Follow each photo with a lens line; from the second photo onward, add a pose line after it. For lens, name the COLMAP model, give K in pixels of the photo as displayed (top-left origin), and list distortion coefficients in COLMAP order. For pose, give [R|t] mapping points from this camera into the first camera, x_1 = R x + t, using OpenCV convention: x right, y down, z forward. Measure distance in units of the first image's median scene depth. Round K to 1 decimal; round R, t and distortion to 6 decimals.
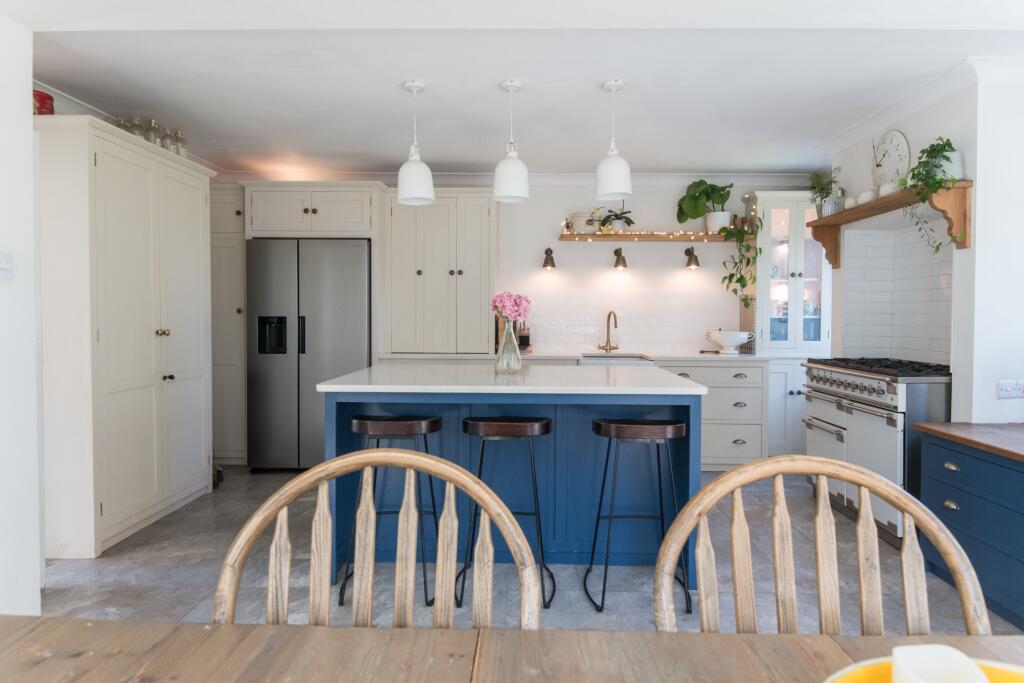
lens RADIAL K [[629.7, 0, 513.8], [0, 629.7, 341.1], [0, 0, 1]] dist [0.001626, -0.000201]
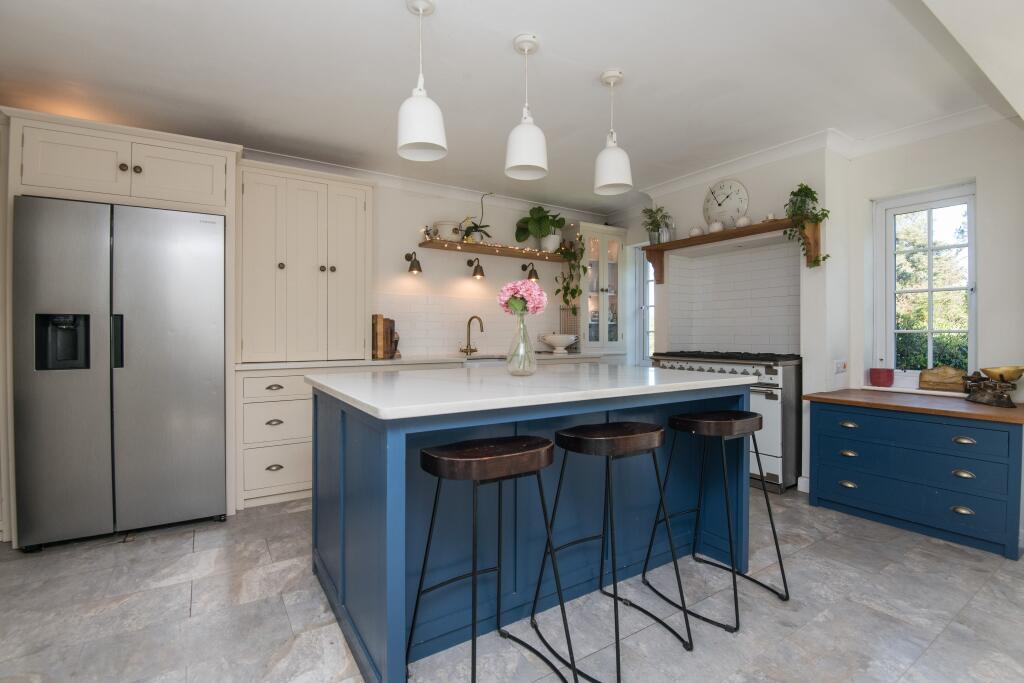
lens RADIAL K [[471.0, 0, 512.9], [0, 471.0, 339.9], [0, 0, 1]] dist [-0.001287, -0.020482]
pose [[0.827683, -0.011354, 0.561081, -0.246612], [0.026346, 0.999479, -0.018640, 0.009564], [-0.560577, 0.030211, 0.827551, 0.309931]]
